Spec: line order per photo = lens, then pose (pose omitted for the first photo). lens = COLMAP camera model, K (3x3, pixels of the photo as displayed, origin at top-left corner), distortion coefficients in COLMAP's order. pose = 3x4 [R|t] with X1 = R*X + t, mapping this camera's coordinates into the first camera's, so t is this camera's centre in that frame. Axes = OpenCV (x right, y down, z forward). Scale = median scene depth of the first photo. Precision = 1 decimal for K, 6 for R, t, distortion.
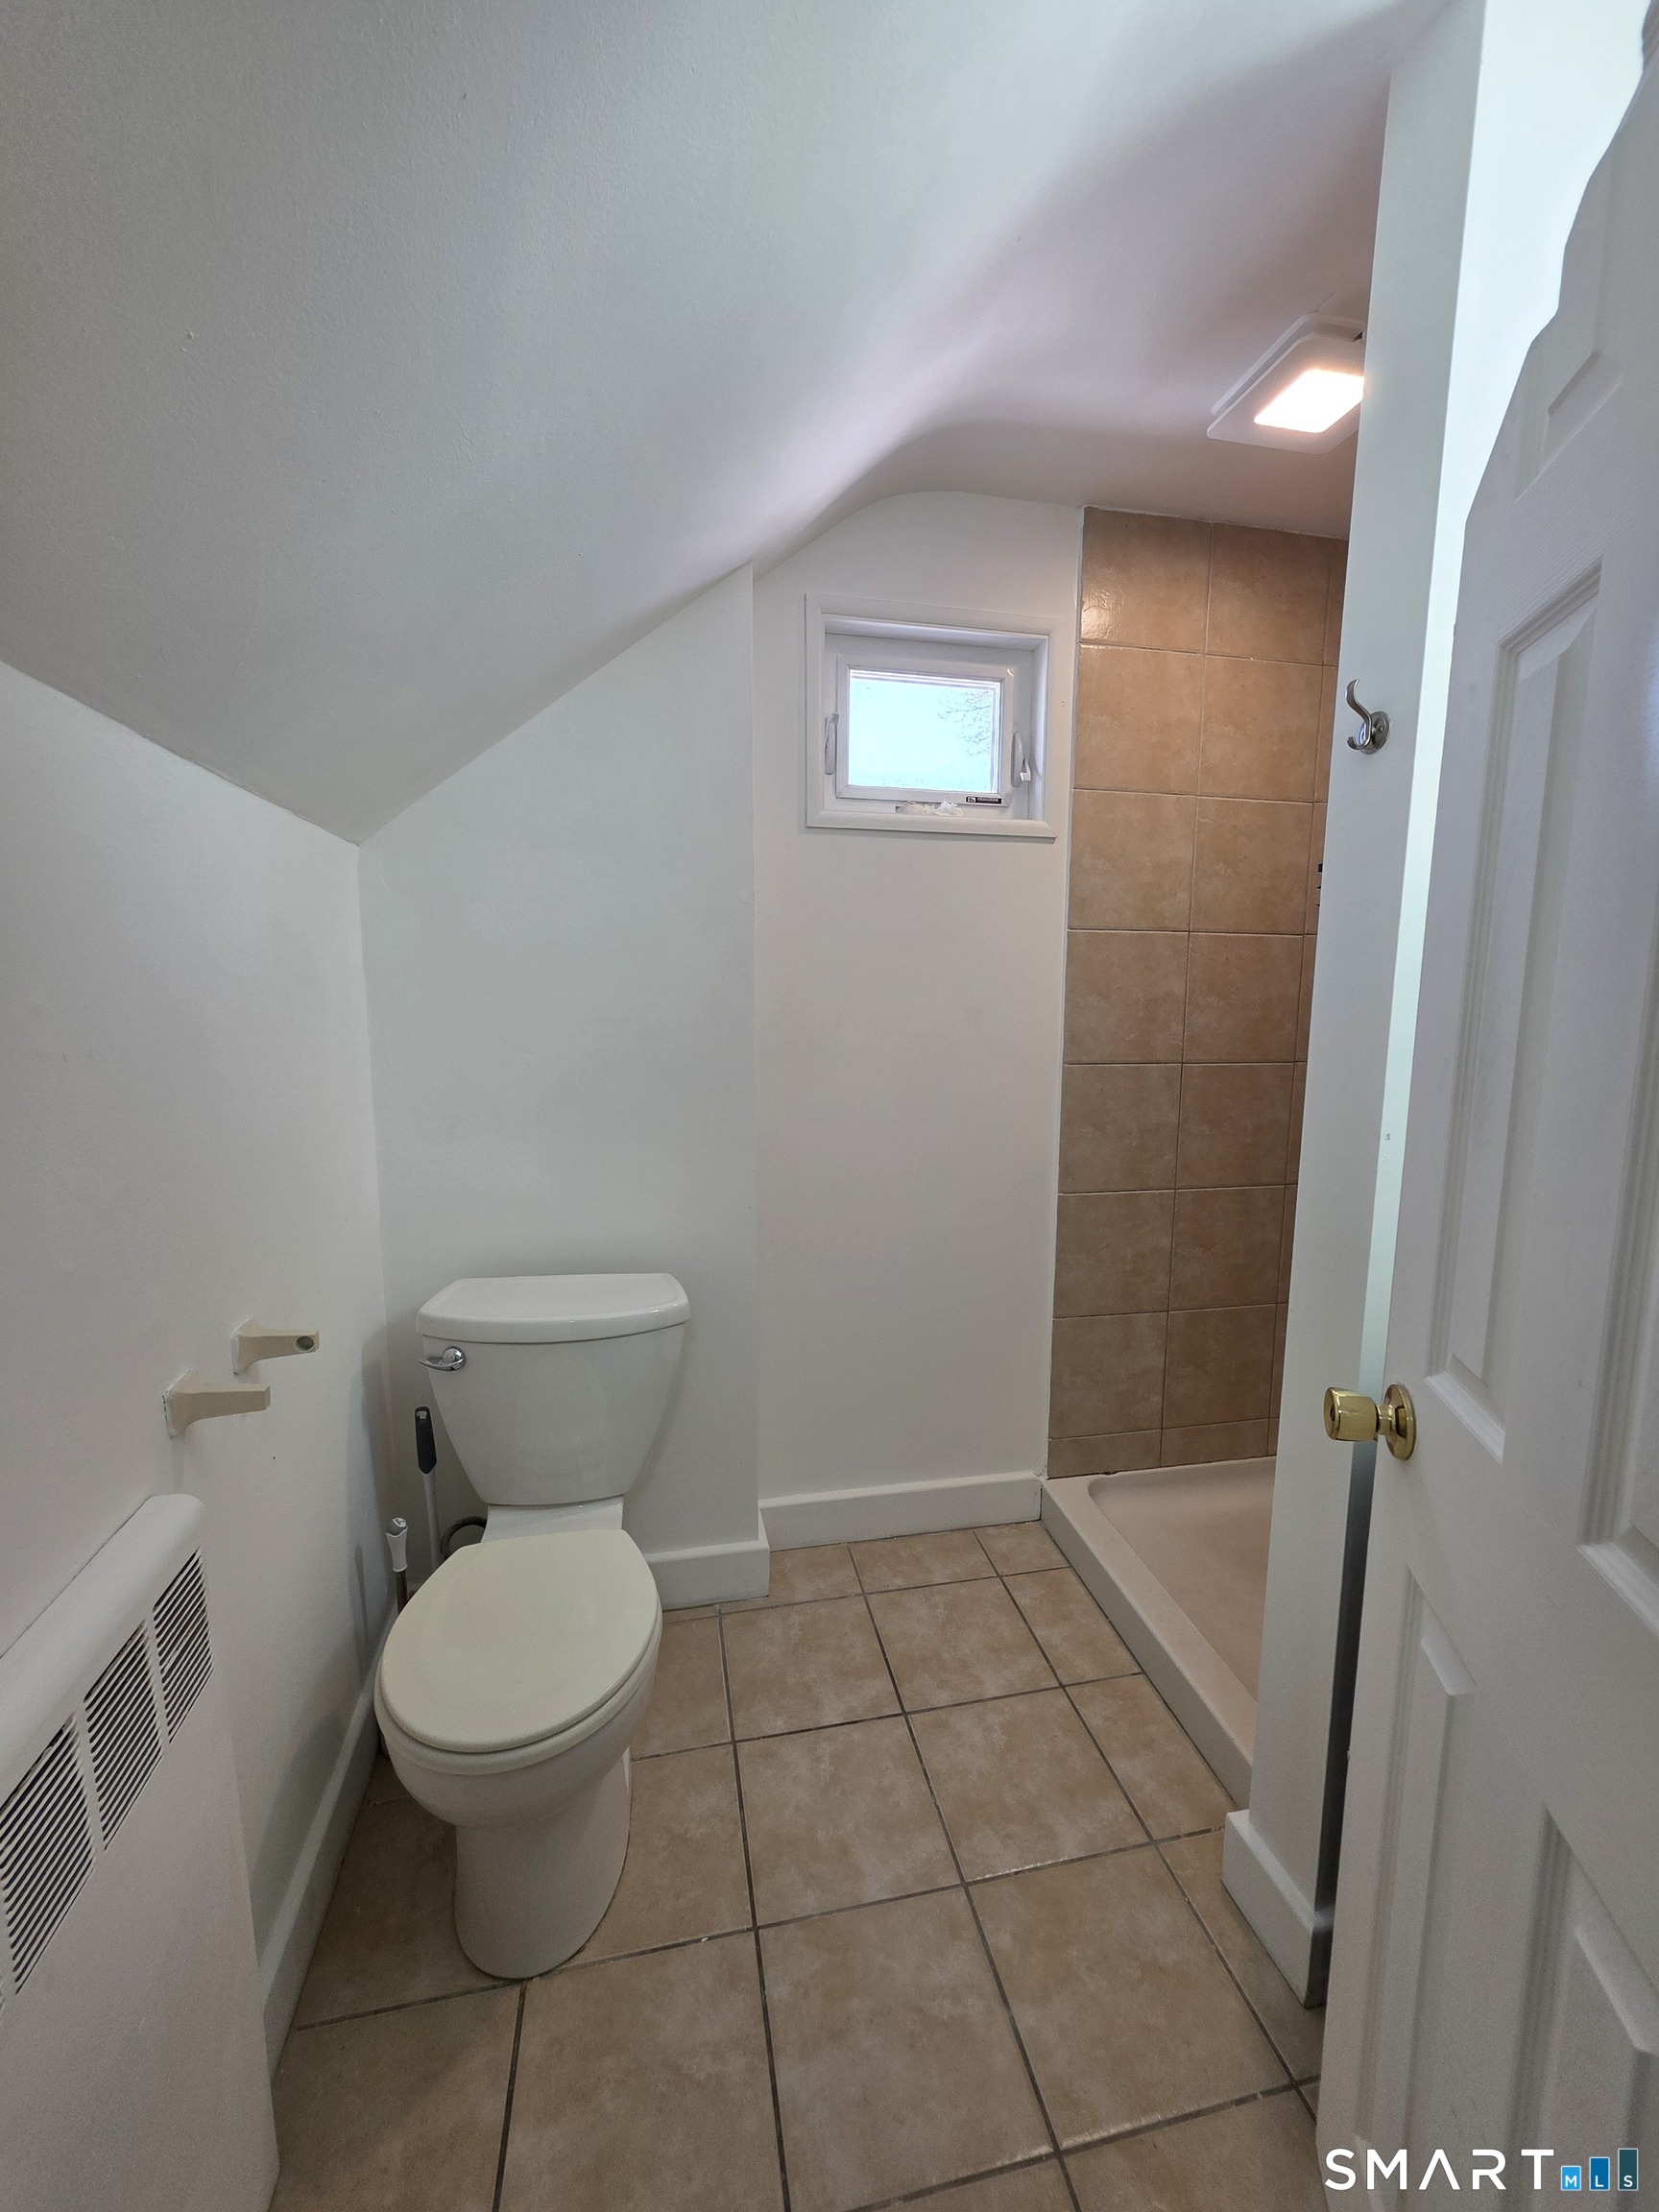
lens RADIAL K [[886.0, 0, 824.4], [0, 886.0, 1112.6], [0, 0, 1]] dist [-0.003519, 0.001723]
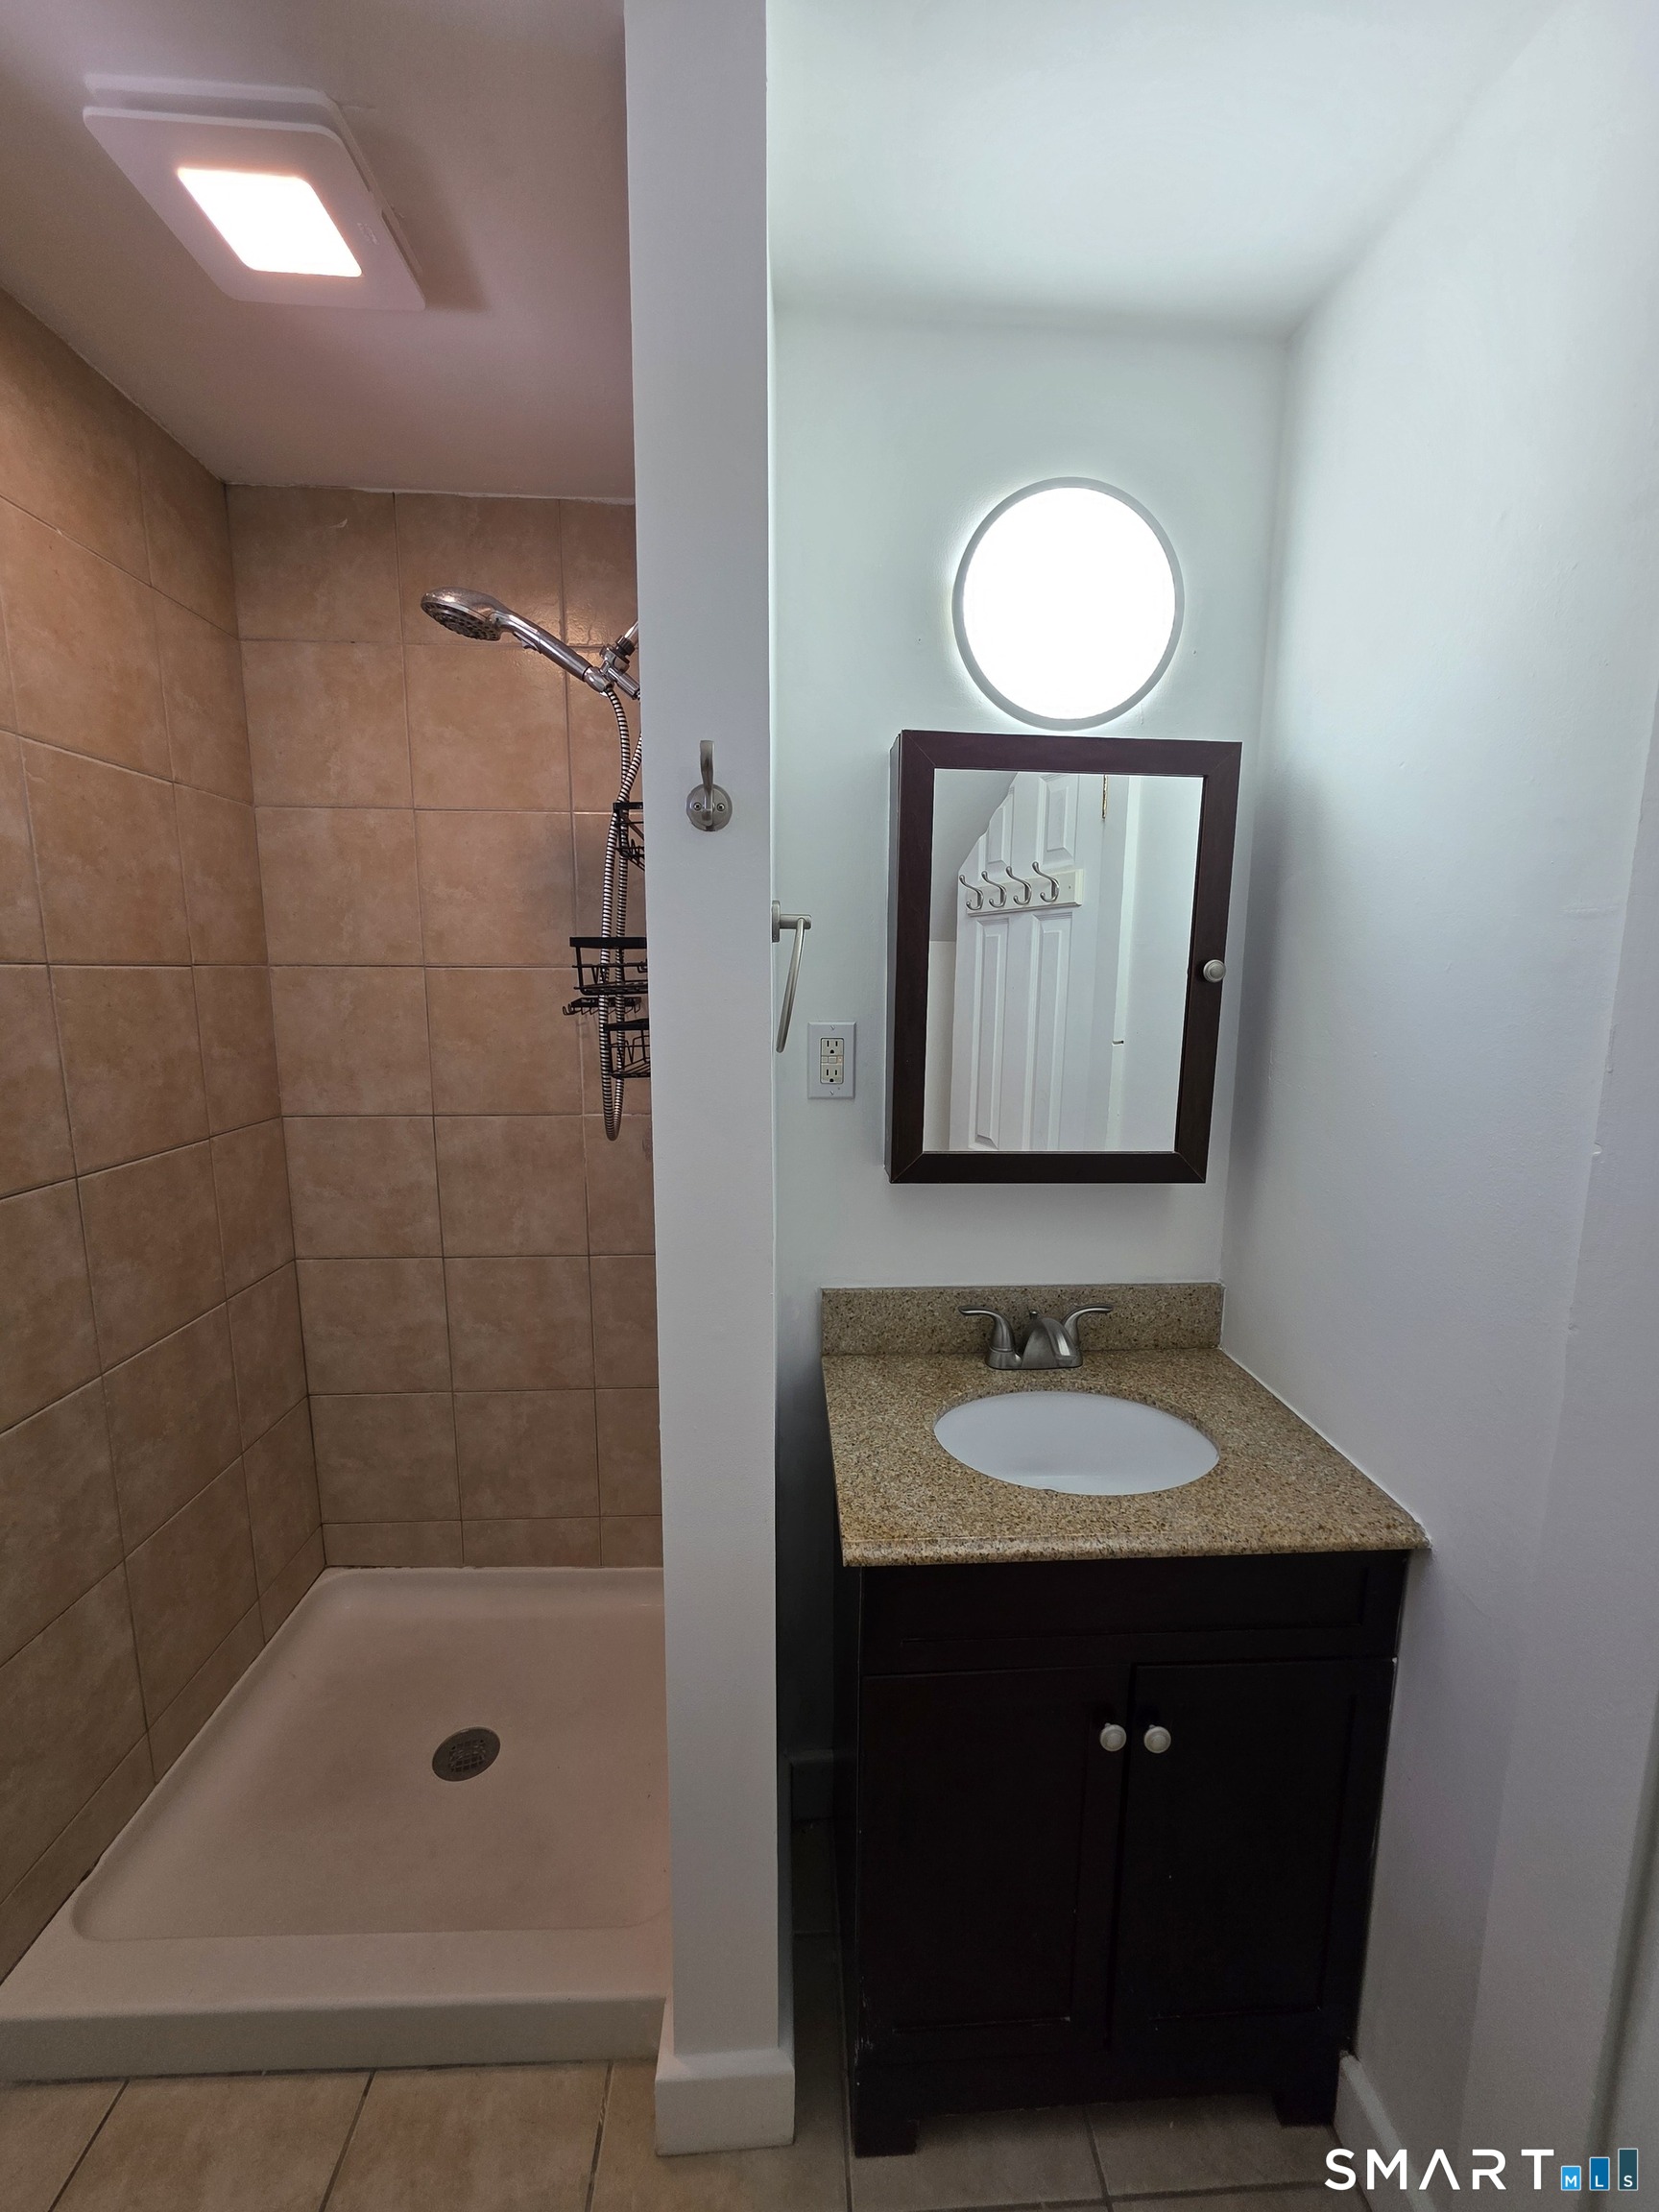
lens RADIAL K [[886.0, 0, 838.5], [0, 886.0, 1102.5], [0, 0, 1]] dist [-0.003519, 0.001723]
pose [[0.130472, -0.156584, 0.979009, -0.121638], [0.126659, 0.981991, 0.140181, -0.128687], [-0.983328, 0.105711, 0.147955, 0.394674]]
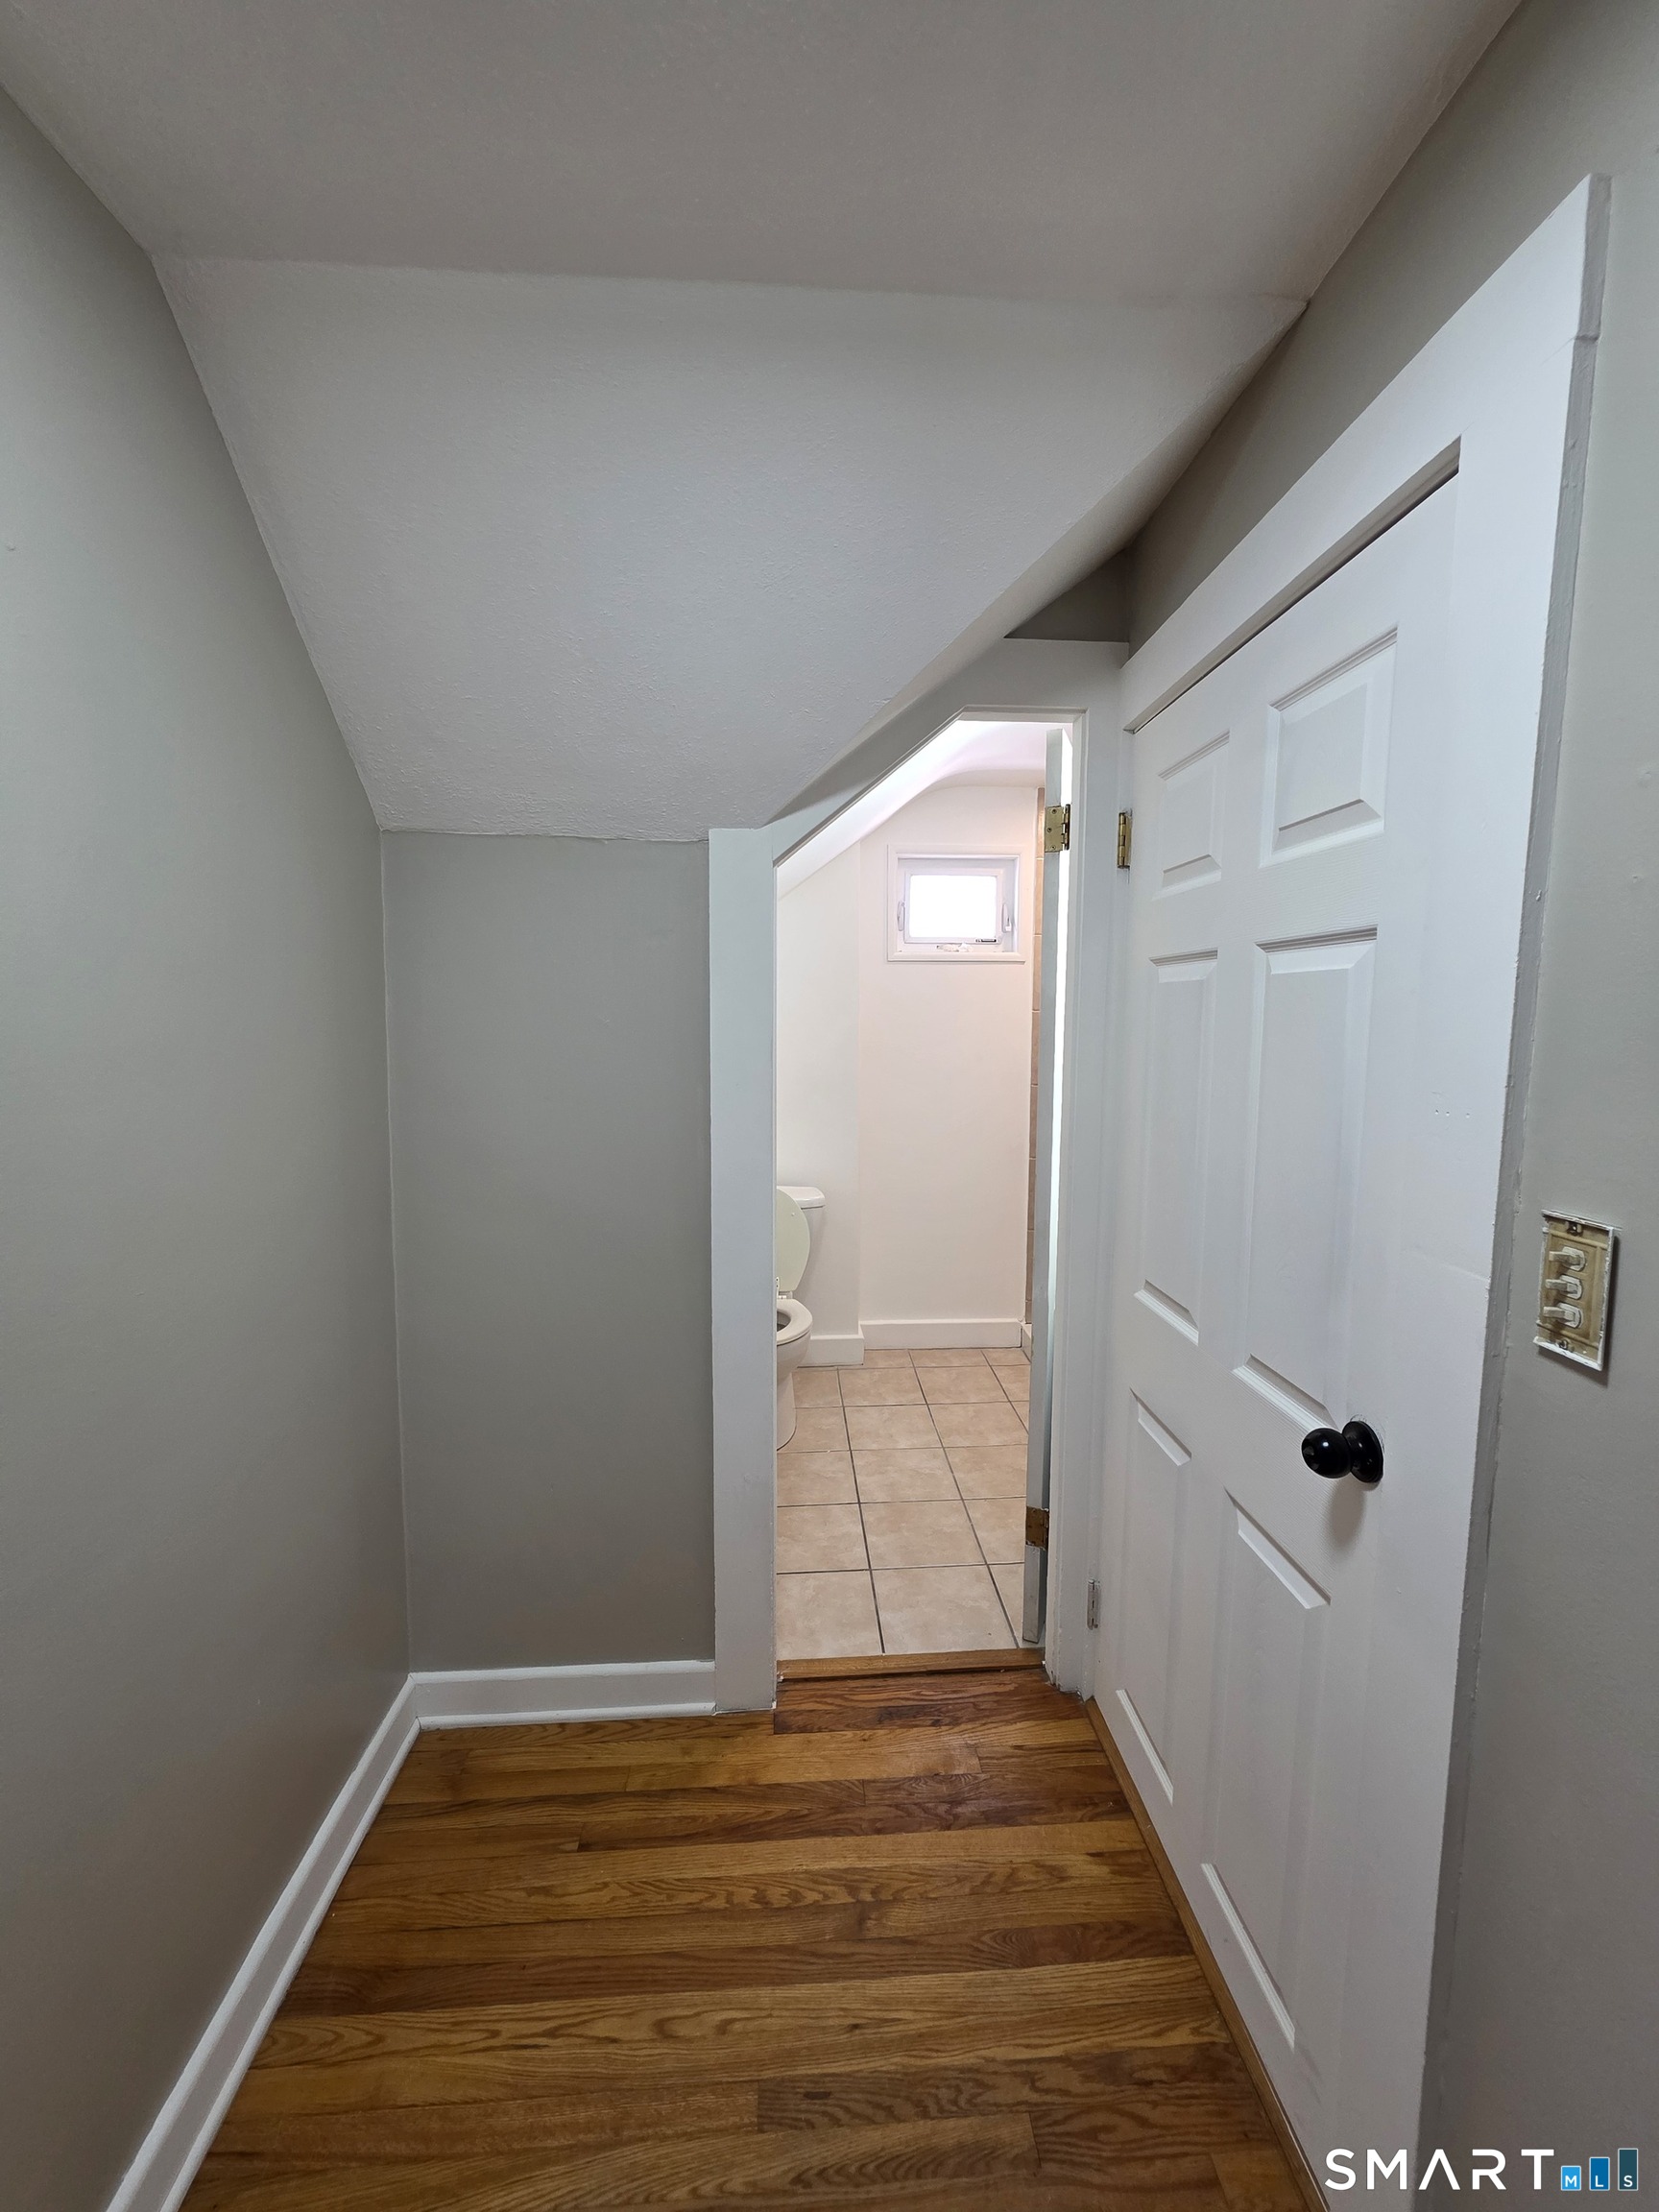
lens RADIAL K [[886.0, 0, 828.6], [0, 886.0, 1101.7], [0, 0, 1]] dist [-0.003519, 0.001723]
pose [[0.990428, 0.004716, -0.137949, 0.115634], [-0.009558, 0.999361, -0.034455, 0.043738], [0.137698, 0.035444, 0.989840, -0.861538]]
